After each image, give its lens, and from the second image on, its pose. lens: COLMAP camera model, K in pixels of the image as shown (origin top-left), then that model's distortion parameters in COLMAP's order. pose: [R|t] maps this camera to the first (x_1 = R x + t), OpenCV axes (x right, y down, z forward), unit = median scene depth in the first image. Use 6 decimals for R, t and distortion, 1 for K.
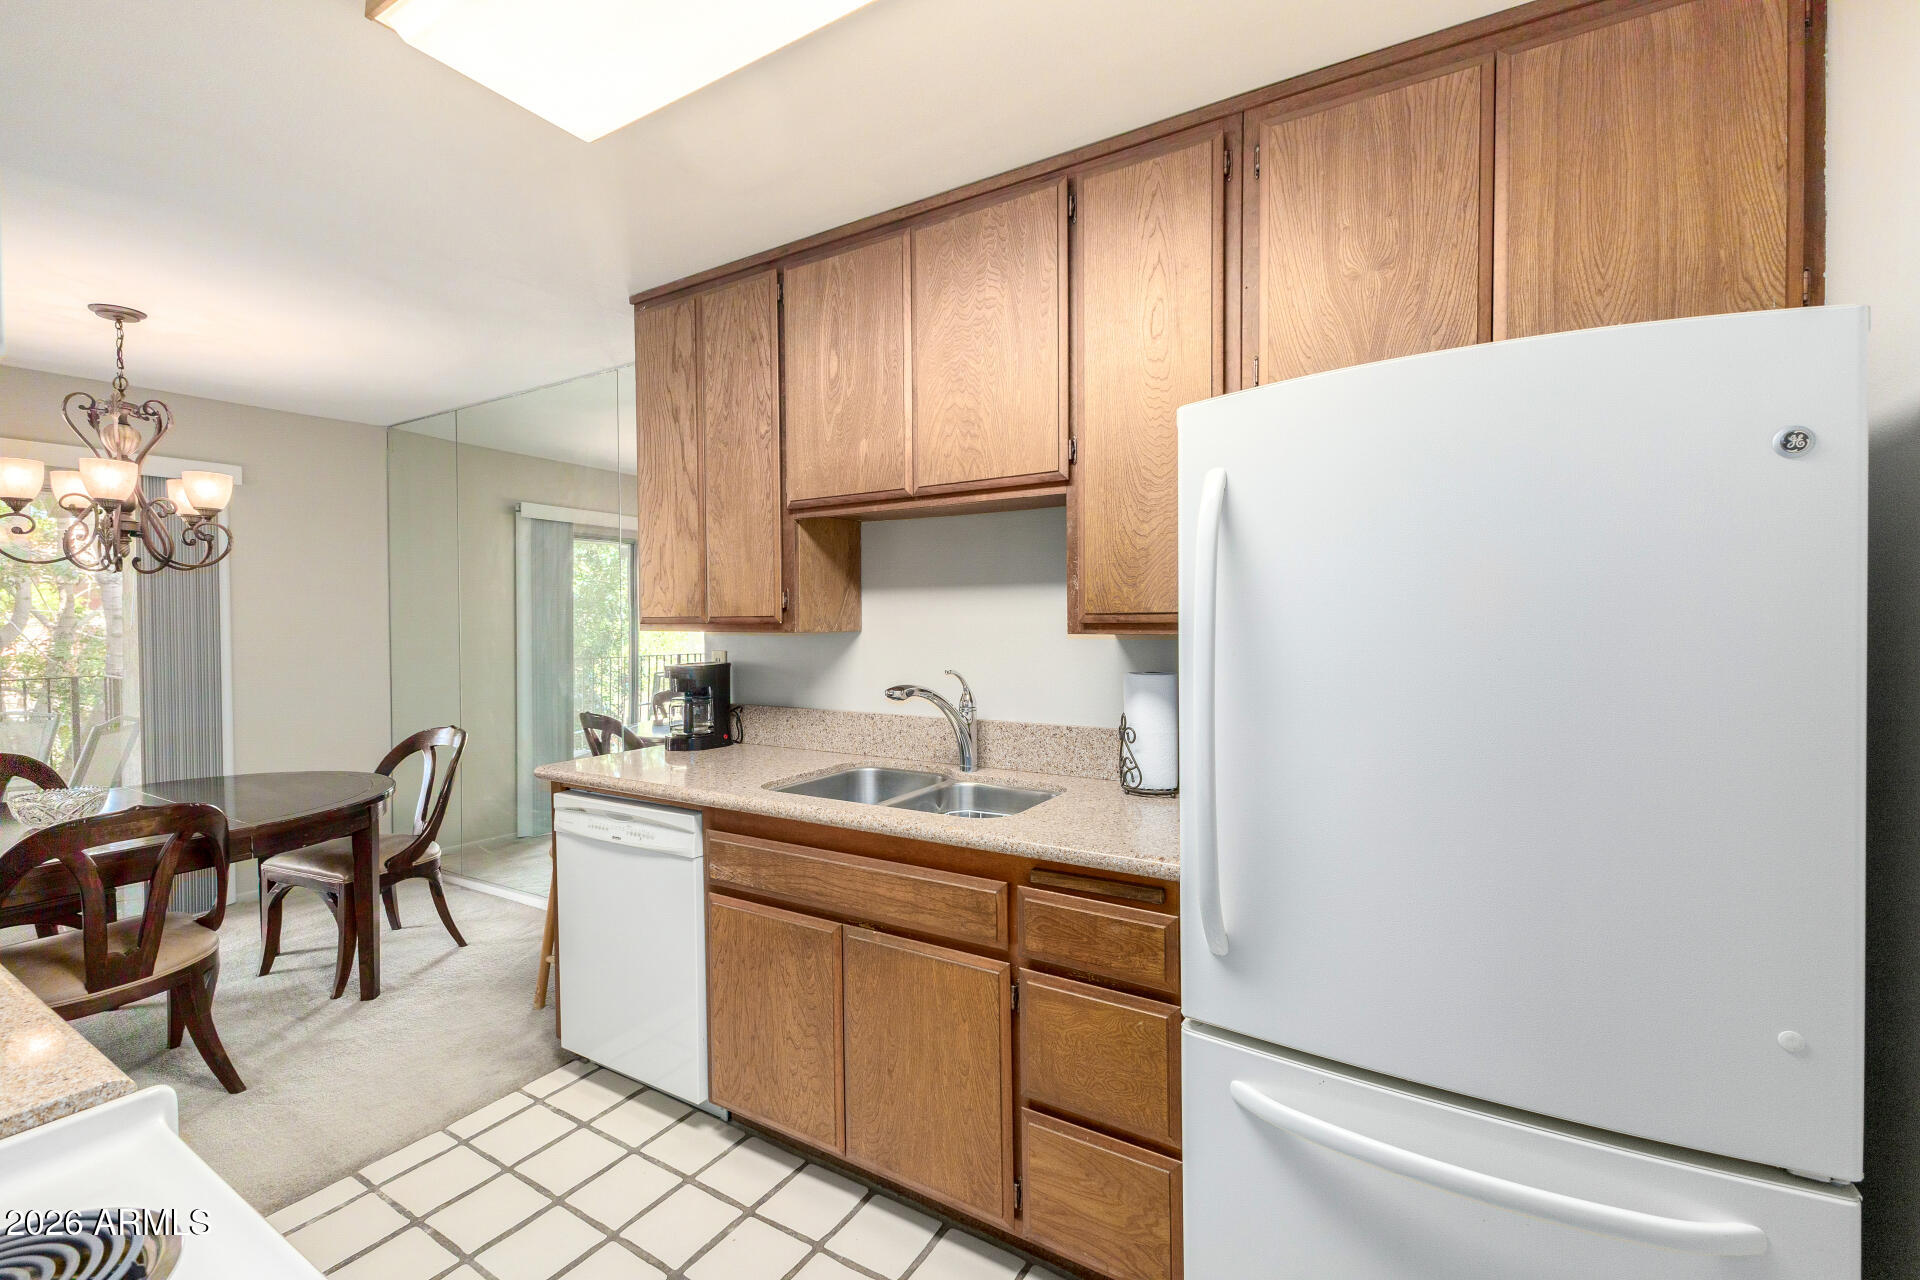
lens RADIAL K [[821.5, 0, 959.7], [0, 821.5, 634.0], [0, 0, 1]] dist [0.010051, -0.000042]
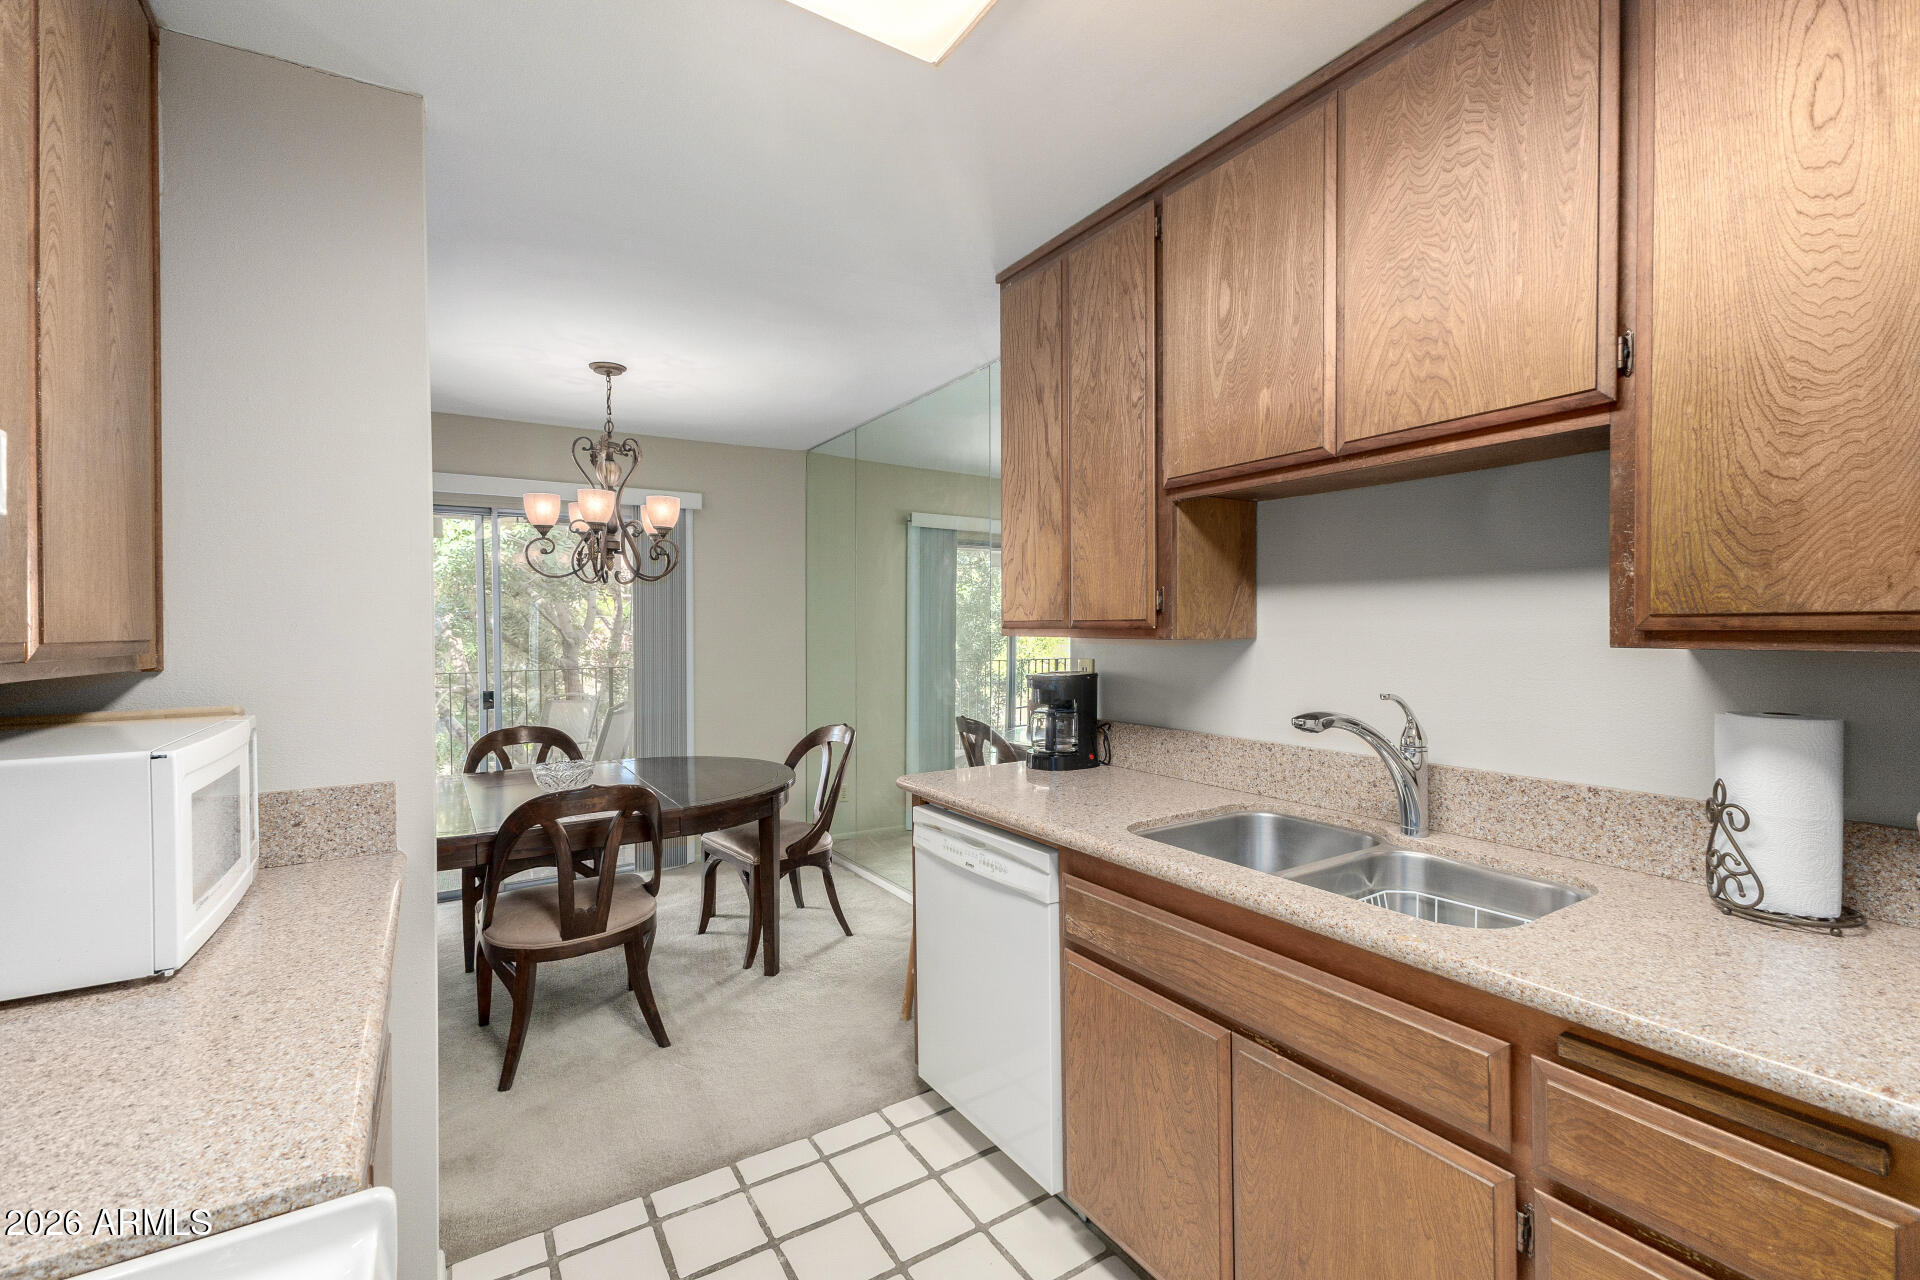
lens RADIAL K [[821.5, 0, 960.4], [0, 821.5, 635.3], [0, 0, 1]] dist [0.010051, -0.000042]
pose [[0.899207, 0.008288, -0.437444, -0.033359], [-0.010290, 0.999945, -0.002207, -0.002417], [0.437402, 0.006486, 0.899243, 0.182724]]
